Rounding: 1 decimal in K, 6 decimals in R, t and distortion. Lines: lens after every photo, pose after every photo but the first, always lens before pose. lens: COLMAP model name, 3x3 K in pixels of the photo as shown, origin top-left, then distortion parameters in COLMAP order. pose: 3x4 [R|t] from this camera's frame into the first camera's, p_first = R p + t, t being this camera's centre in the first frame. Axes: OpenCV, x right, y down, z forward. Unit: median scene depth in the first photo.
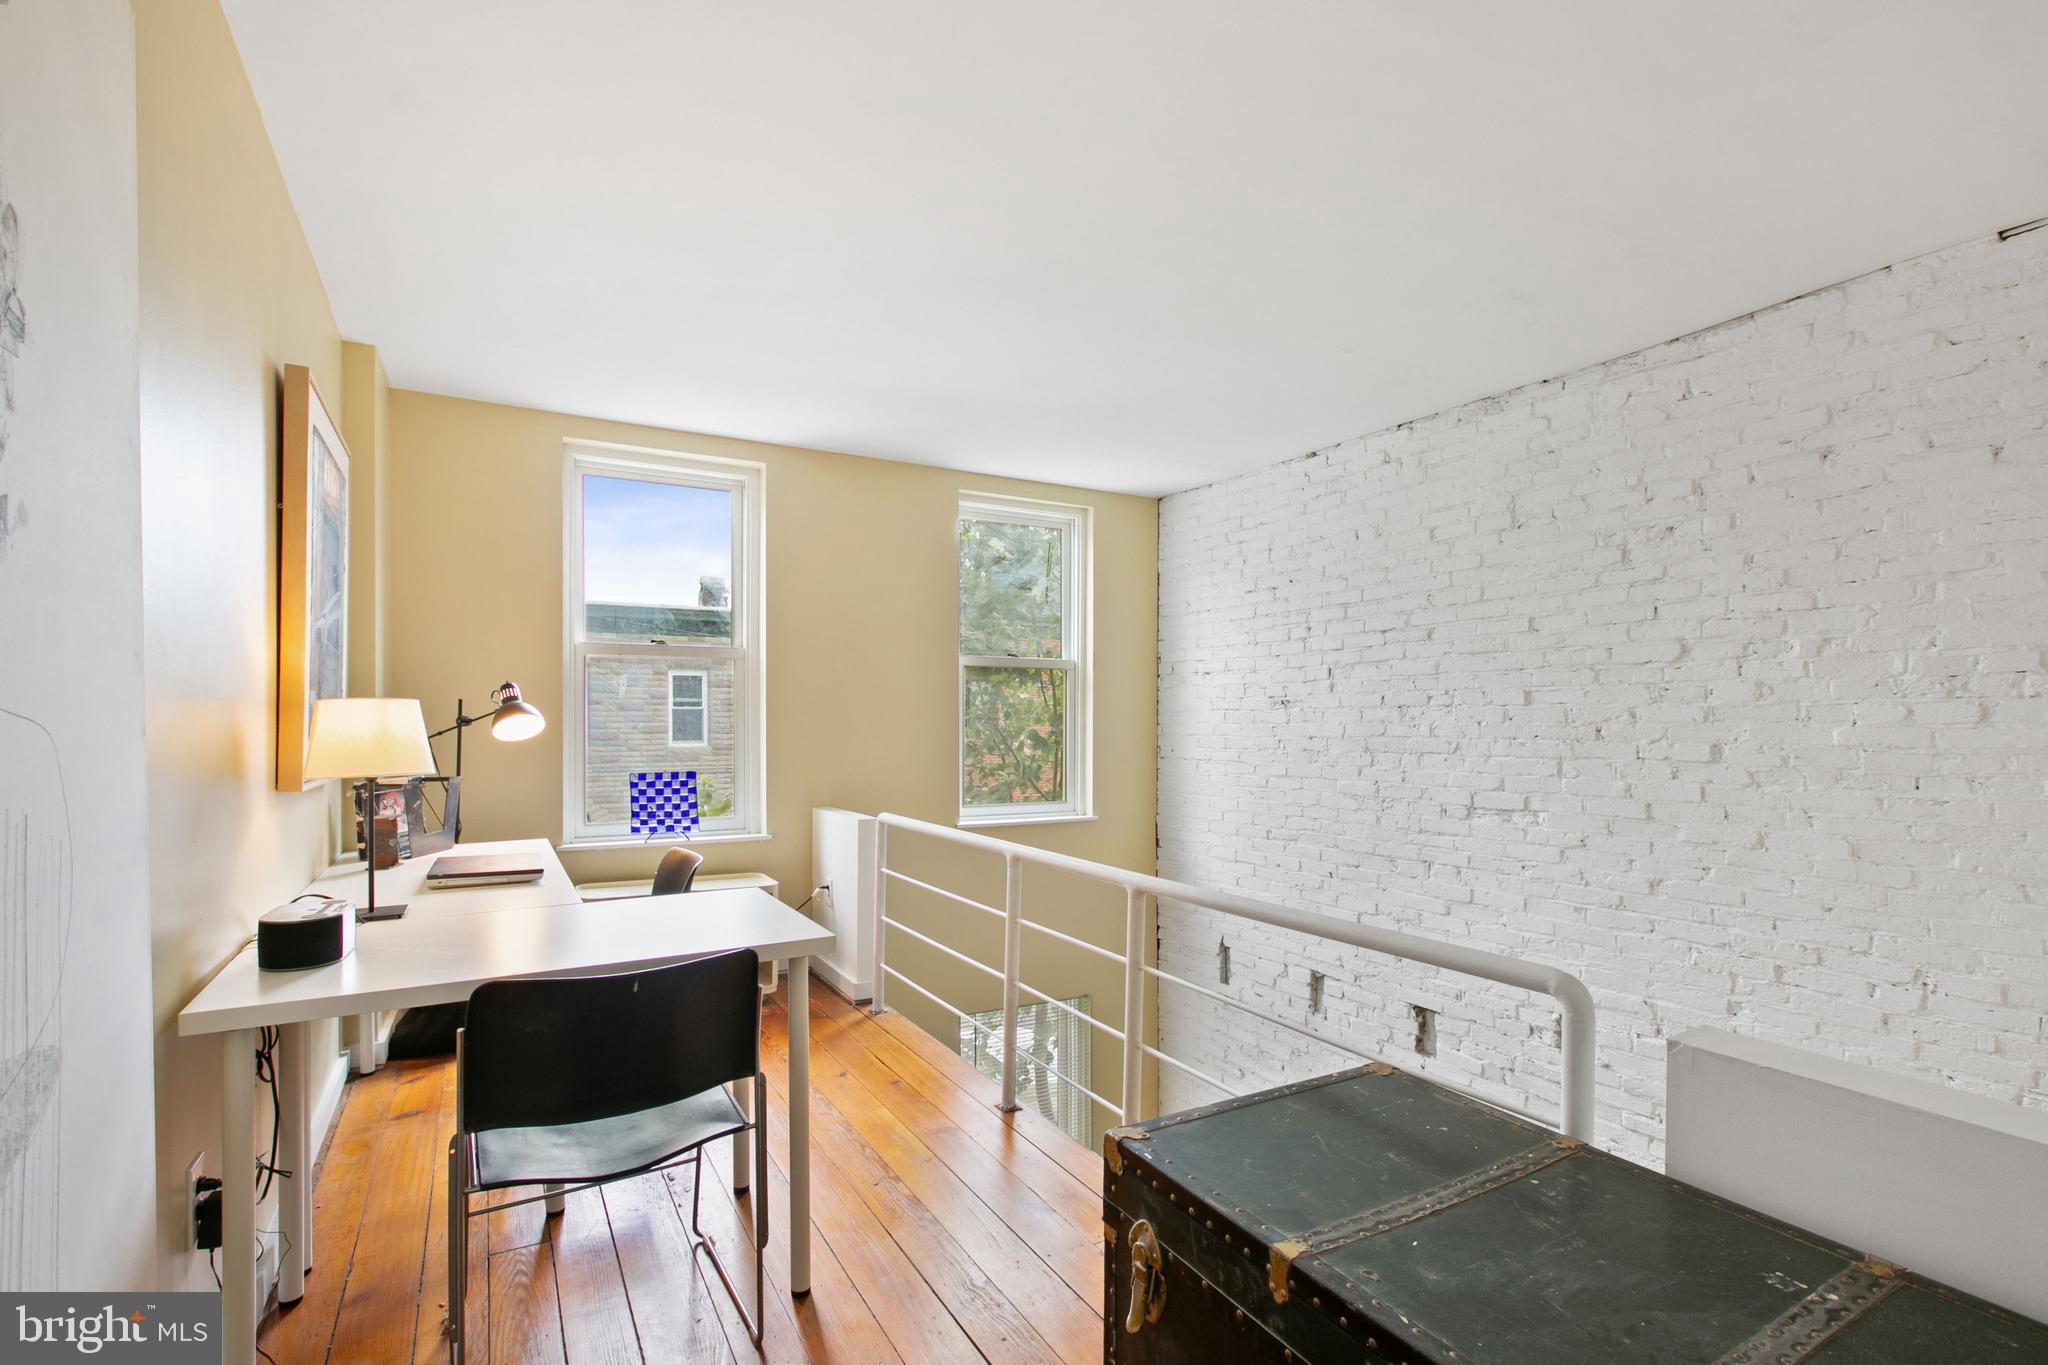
lens RADIAL K [[929.2, 0, 1015.4], [0, 929.2, 728.0], [0, 0, 1]] dist [0.003502, -0.000096]
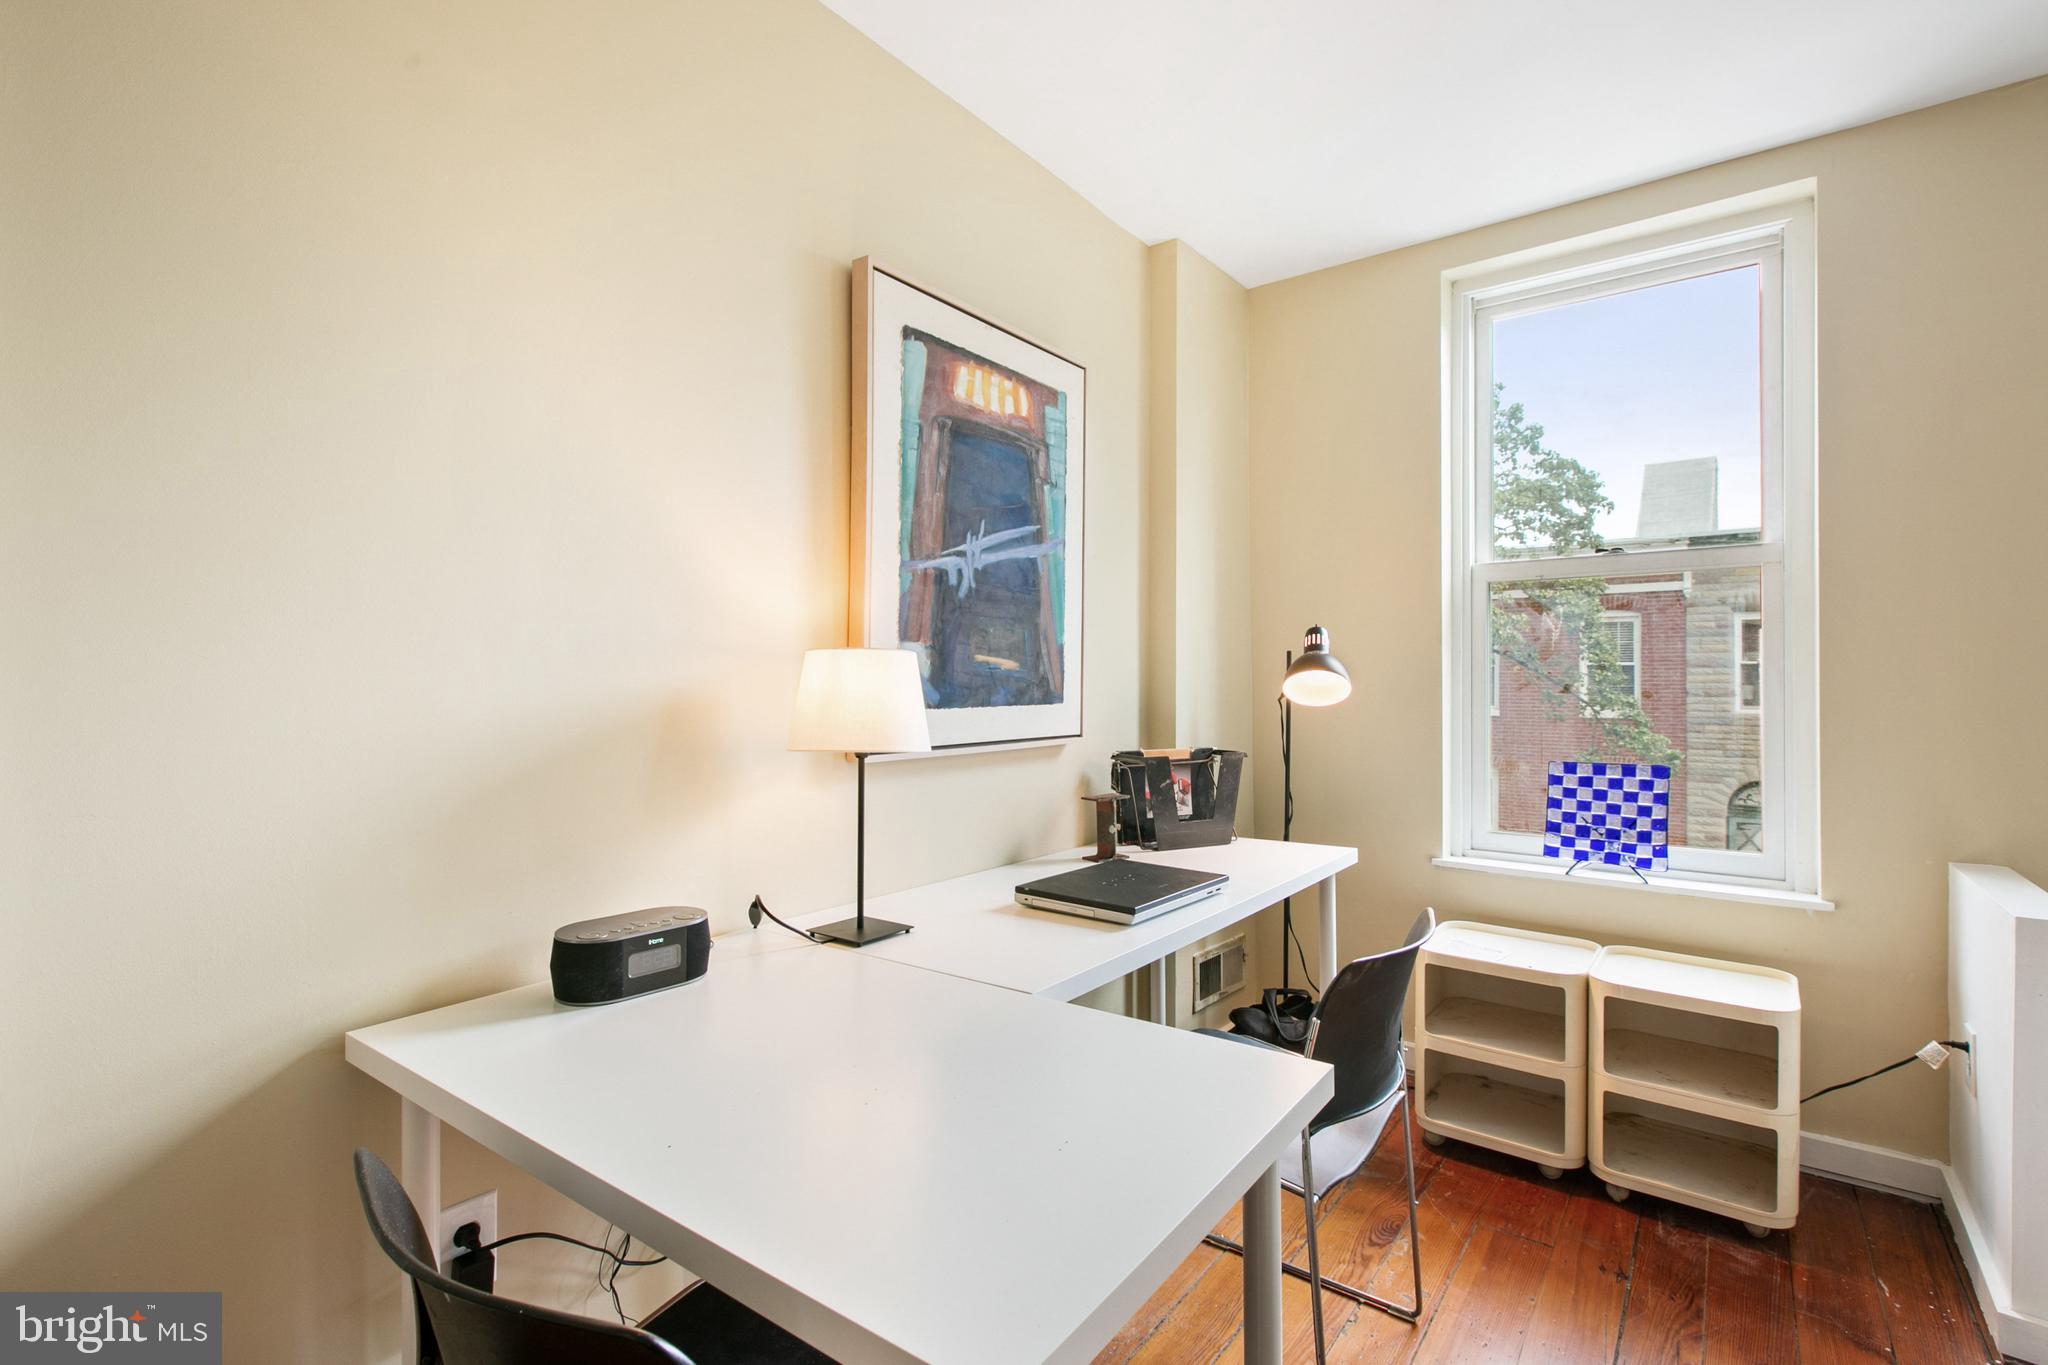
lens RADIAL K [[953.1, 0, 1021.1], [0, 953.1, 675.6], [0, 0, 1]] dist [0.003098, 0.000027]
pose [[0.395468, -0.003879, -0.918471, 0.043327], [-0.006515, 0.999954, -0.007028, -0.002688], [0.918456, 0.008764, 0.395425, 0.409638]]
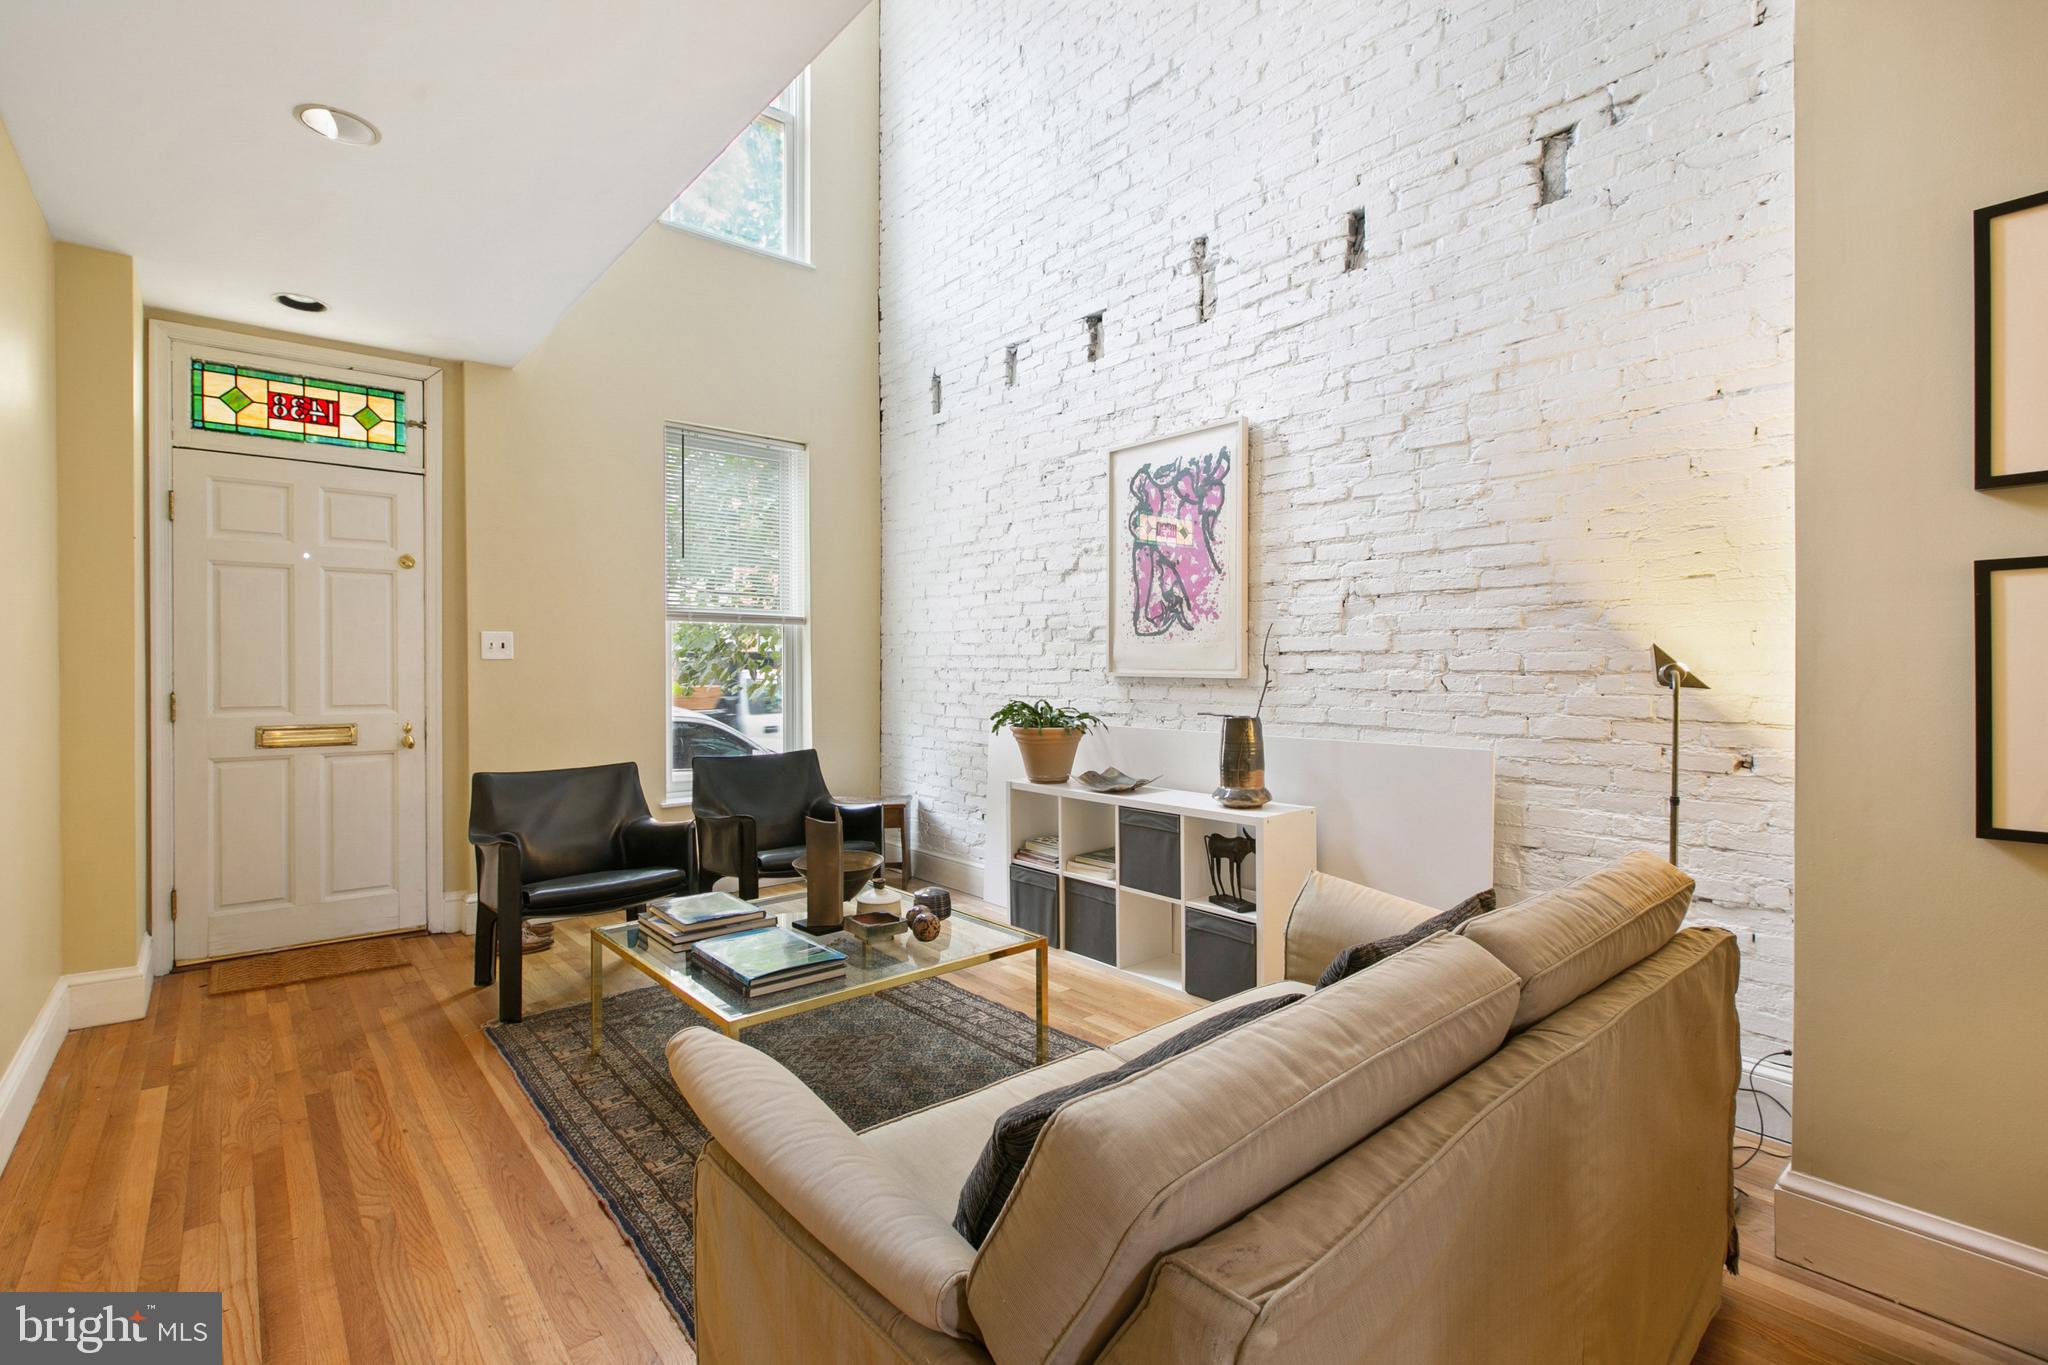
lens RADIAL K [[928.6, 0, 1016.3], [0, 928.6, 669.0], [0, 0, 1]] dist [0.003059, 0.000285]
pose [[0.982241, -0.003792, 0.187584, 0.142668], [0.003244, 0.999990, 0.003227, 0.669553], [-0.187594, -0.002562, 0.982243, -0.028777]]
